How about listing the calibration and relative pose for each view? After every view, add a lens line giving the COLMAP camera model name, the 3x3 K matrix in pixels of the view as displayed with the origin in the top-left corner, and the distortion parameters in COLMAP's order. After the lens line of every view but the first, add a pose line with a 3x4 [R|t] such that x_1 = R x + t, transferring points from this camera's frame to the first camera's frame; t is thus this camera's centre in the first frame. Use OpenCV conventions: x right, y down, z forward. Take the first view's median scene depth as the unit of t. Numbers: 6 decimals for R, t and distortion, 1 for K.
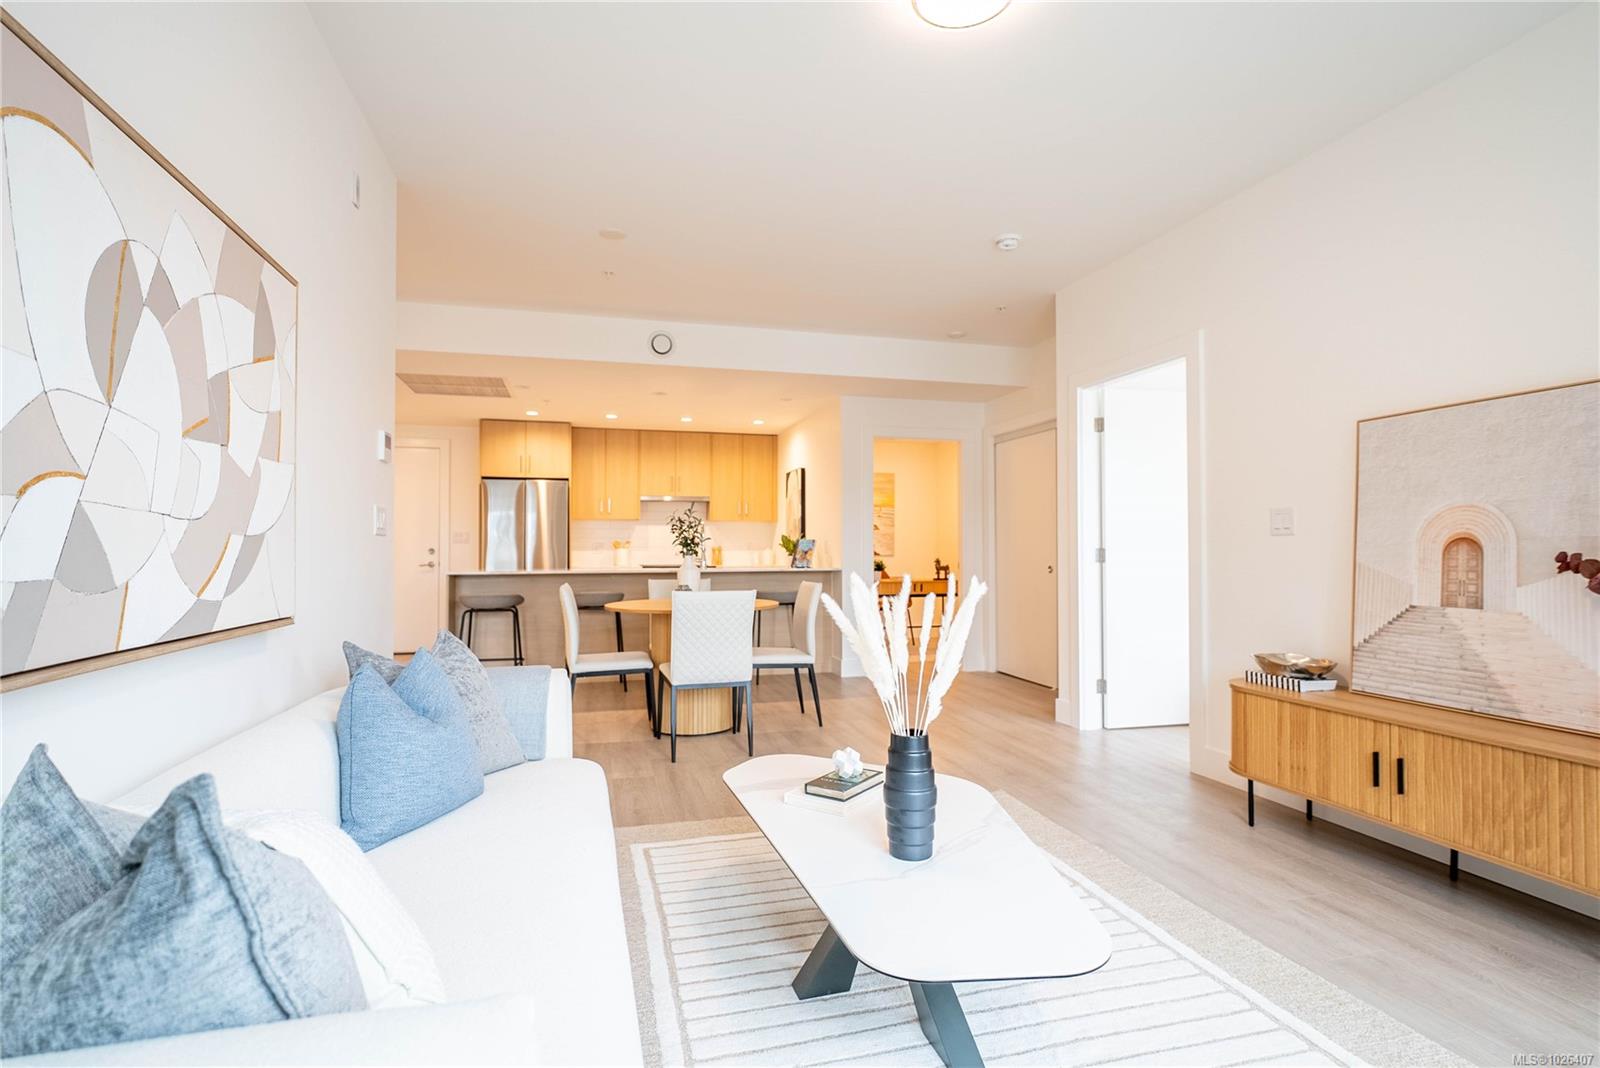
lens RADIAL K [[763.6, 0, 792.1], [0, 763.6, 530.3], [0, 0, 1]] dist [-0.006449, -0.000505]
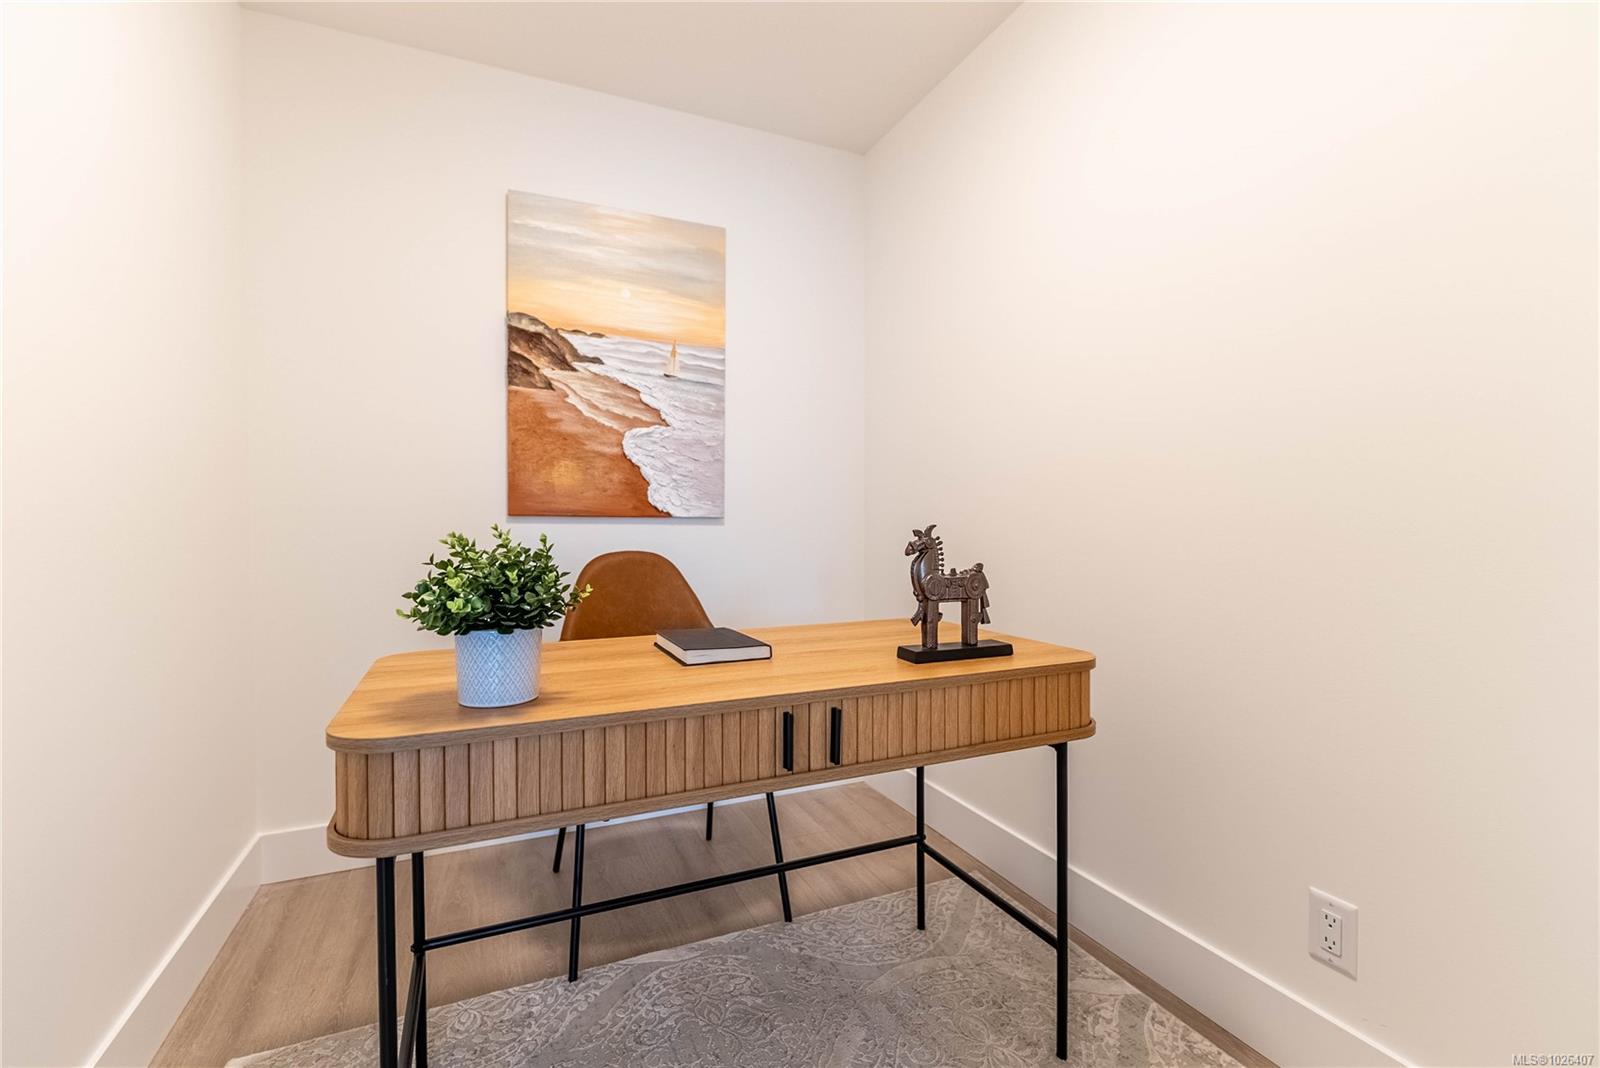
lens RADIAL K [[724.8, 0, 800.0], [0, 724.8, 534.0], [0, 0, 1]] dist [-0.012306, -0.000347]
pose [[0.987080, -0.004580, 0.160165, 0.258880], [-0.002610, 0.998999, 0.044652, 0.057901], [-0.160209, -0.044493, 0.986080, 1.594164]]
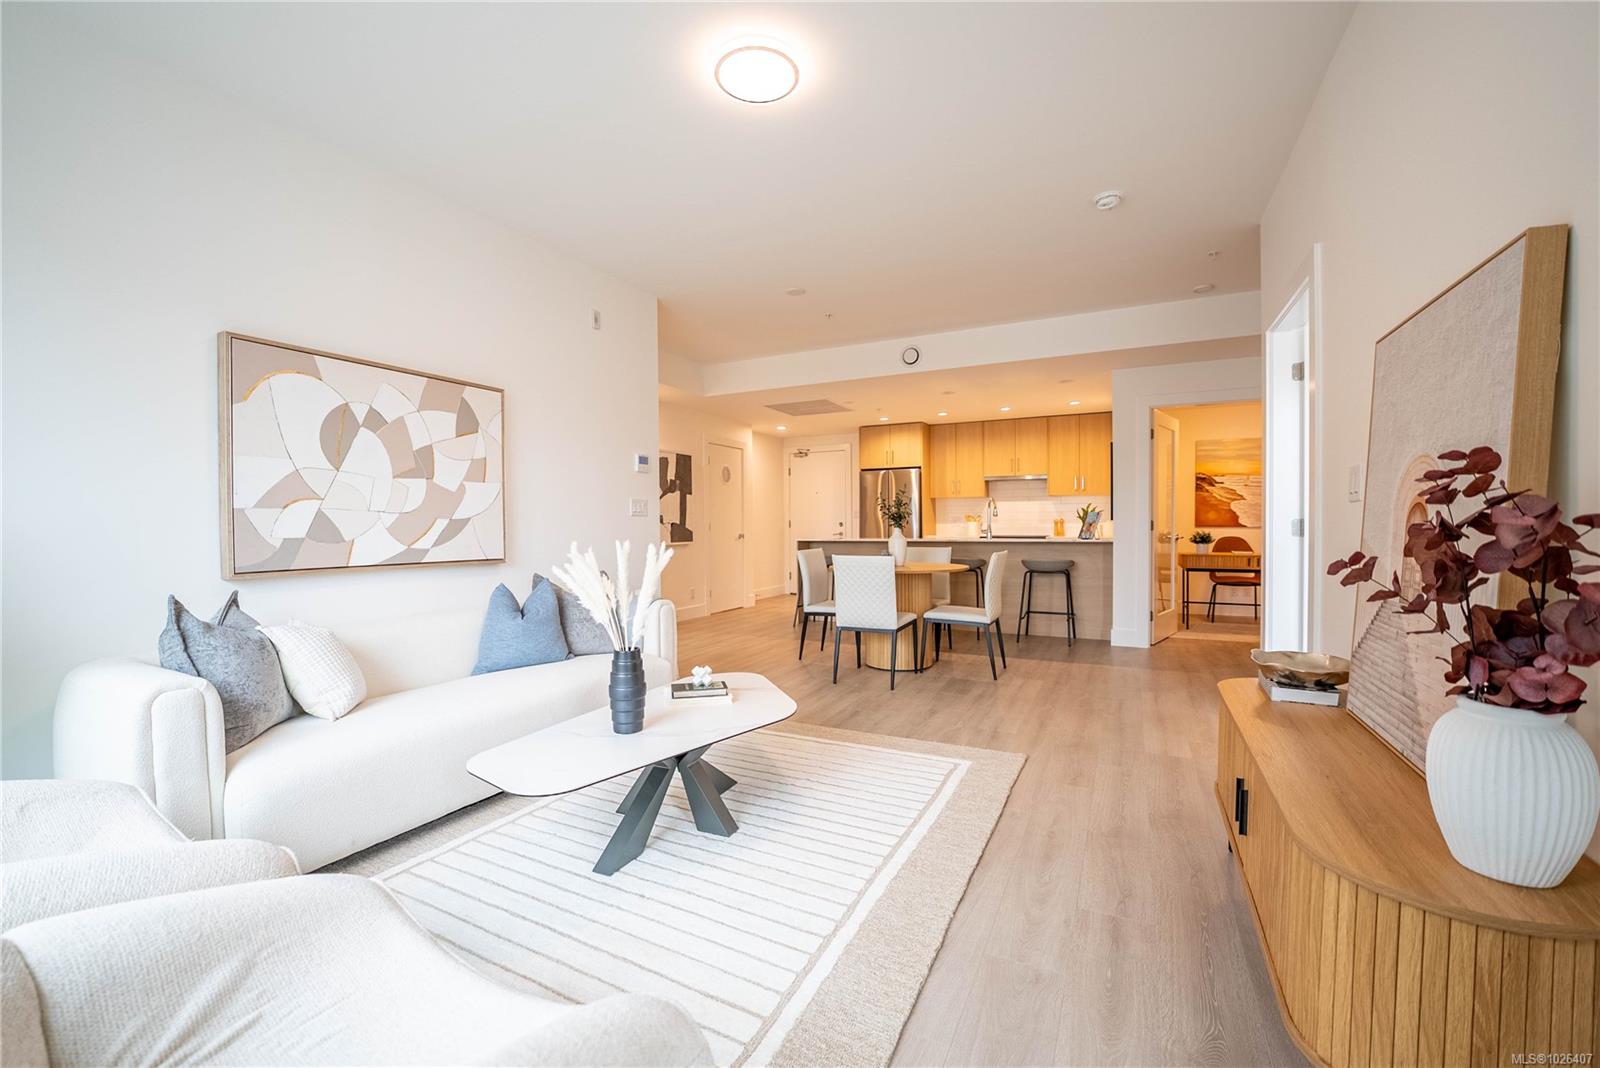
lens RADIAL K [[641.2, 0, 800.0], [0, 641.2, 534.0], [0, 0, 1]] dist [-0.029279, 0.000001]
pose [[0.747374, 0.007096, -0.664366, 0.479774], [0.022360, 0.999108, 0.035825, 0.002610], [0.664027, -0.041630, 0.746549, 0.124077]]
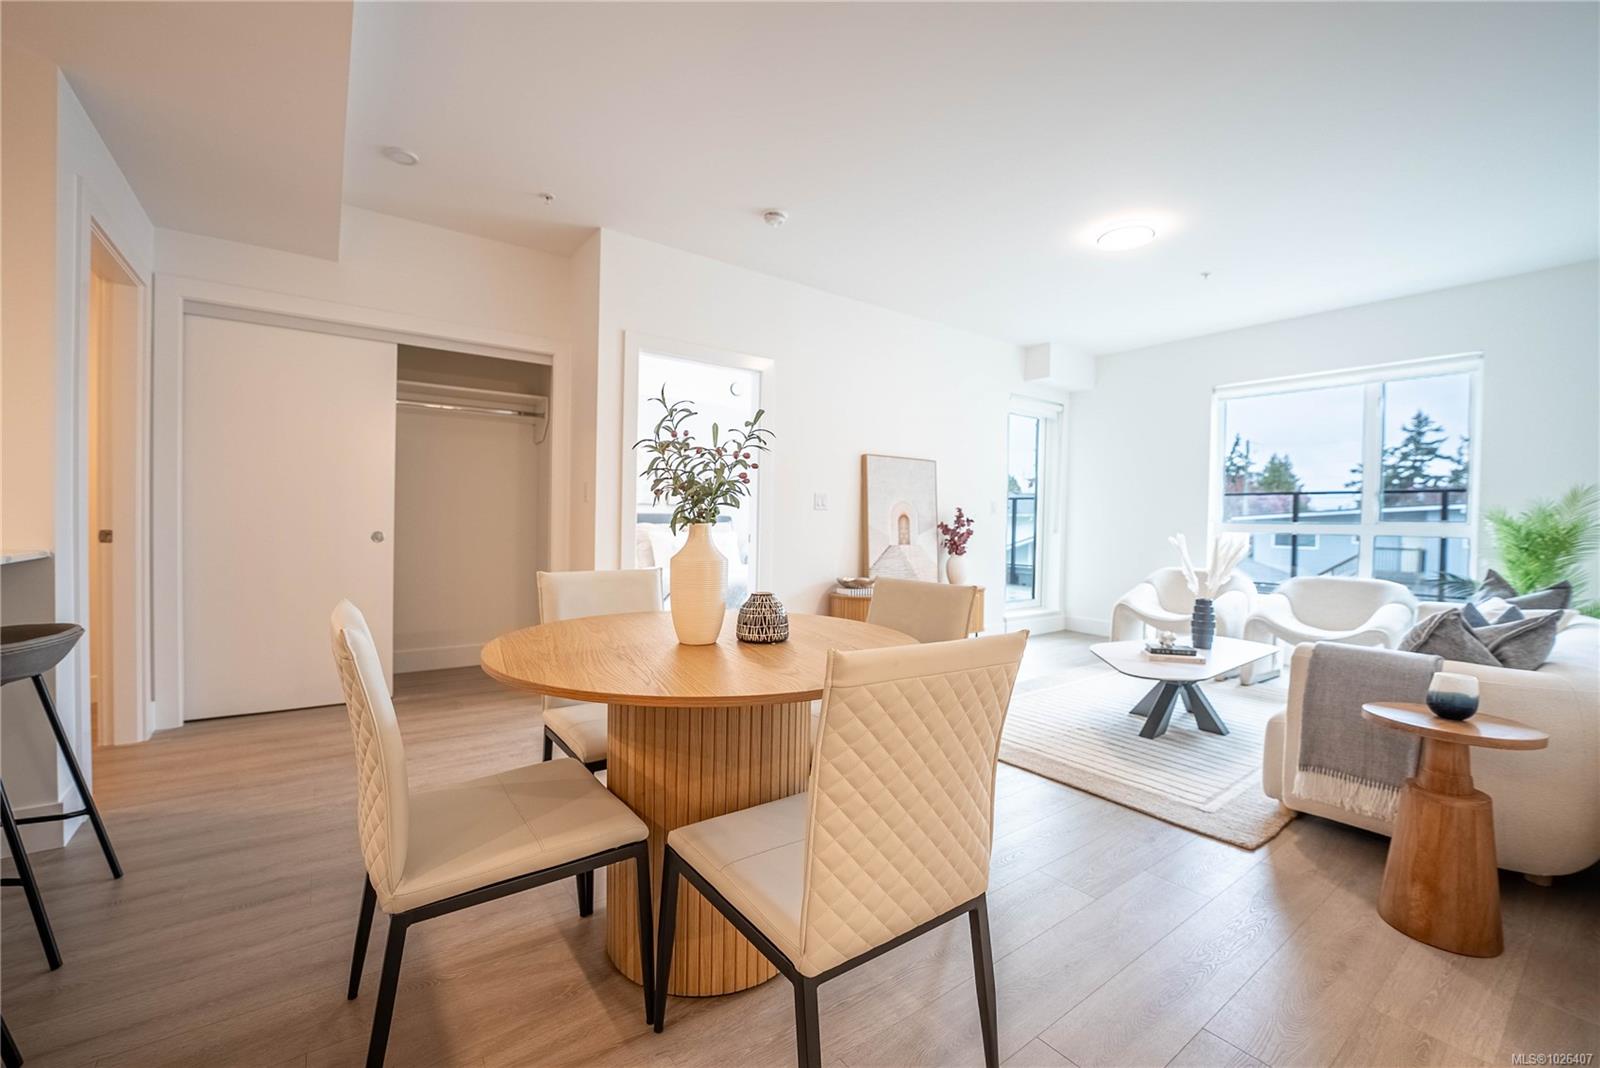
lens RADIAL K [[654.5, 0, 828.5], [0, 654.5, 536.9], [0, 0, 1]] dist [-0.034880, 0.000175]
pose [[-0.386879, -0.025767, 0.921770, -0.532863], [-0.040508, 0.999119, 0.010928, 0.038050], [-0.921240, -0.033111, -0.387582, 1.171737]]
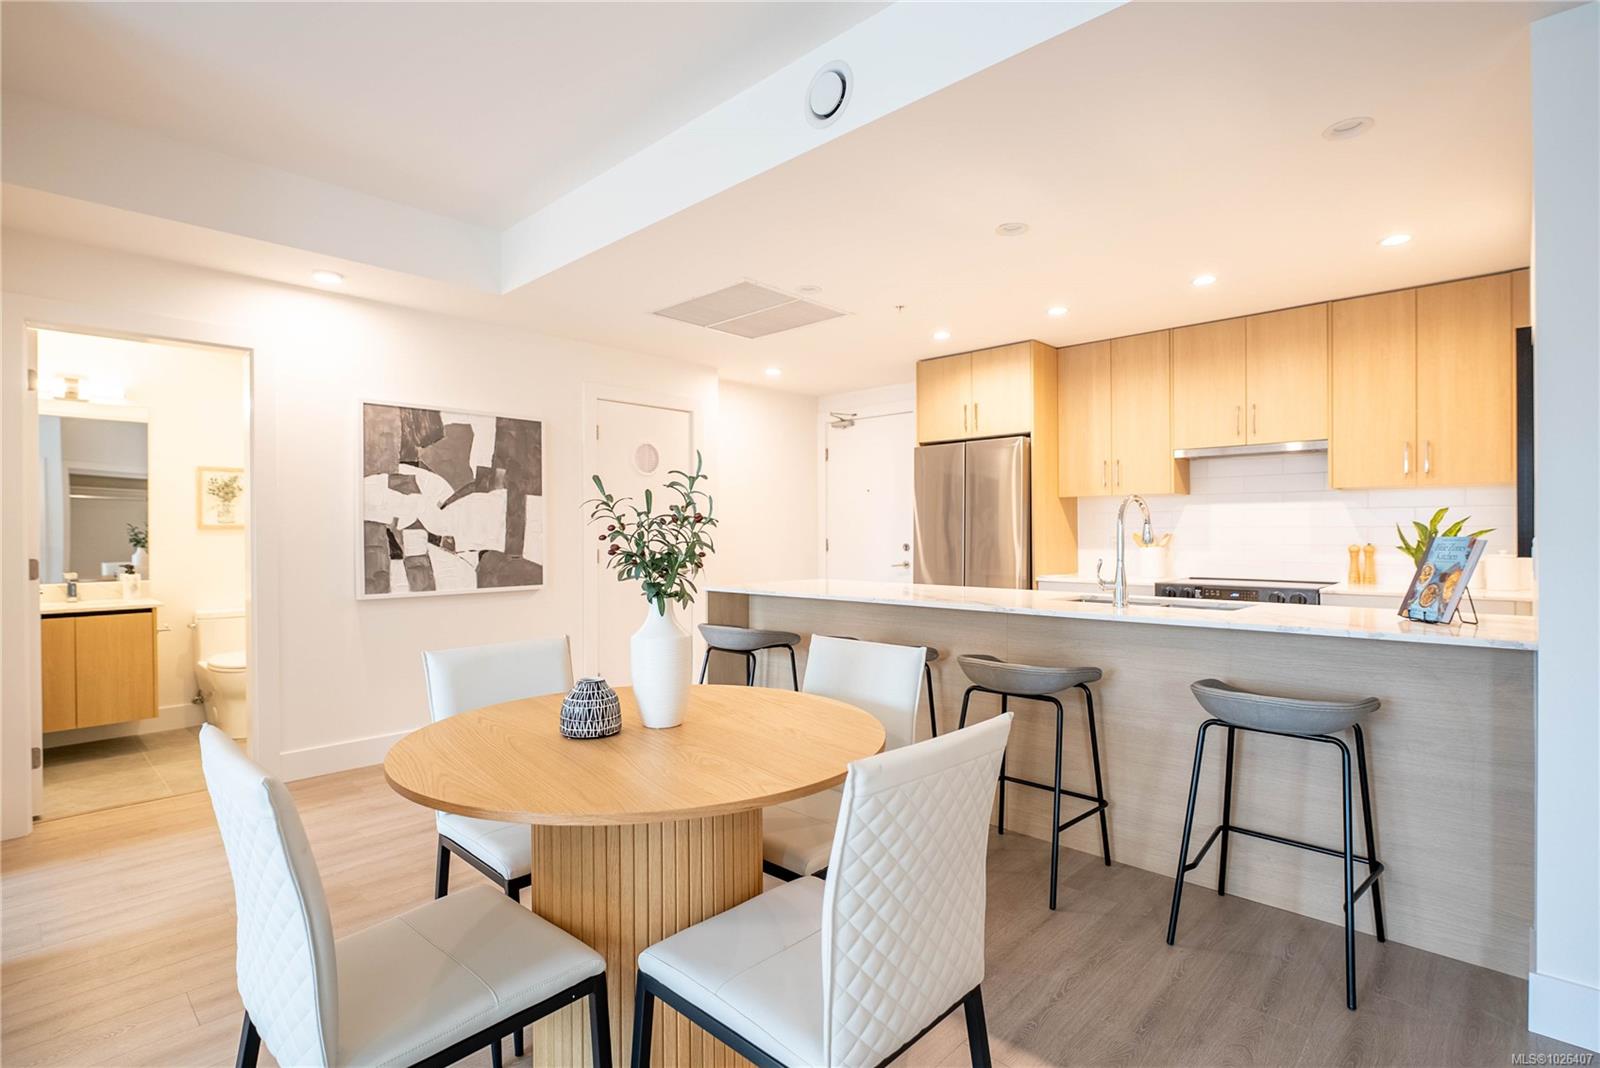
lens RADIAL K [[768.1, 0, 800.0], [0, 768.1, 534.0], [0, 0, 1]] dist [-0.021721, -0.000378]
pose [[0.527790, 0.001482, -0.849373, 0.235919], [0.024086, 0.999570, 0.016711, -0.002411], [0.849033, -0.029278, 0.527528, 0.940584]]
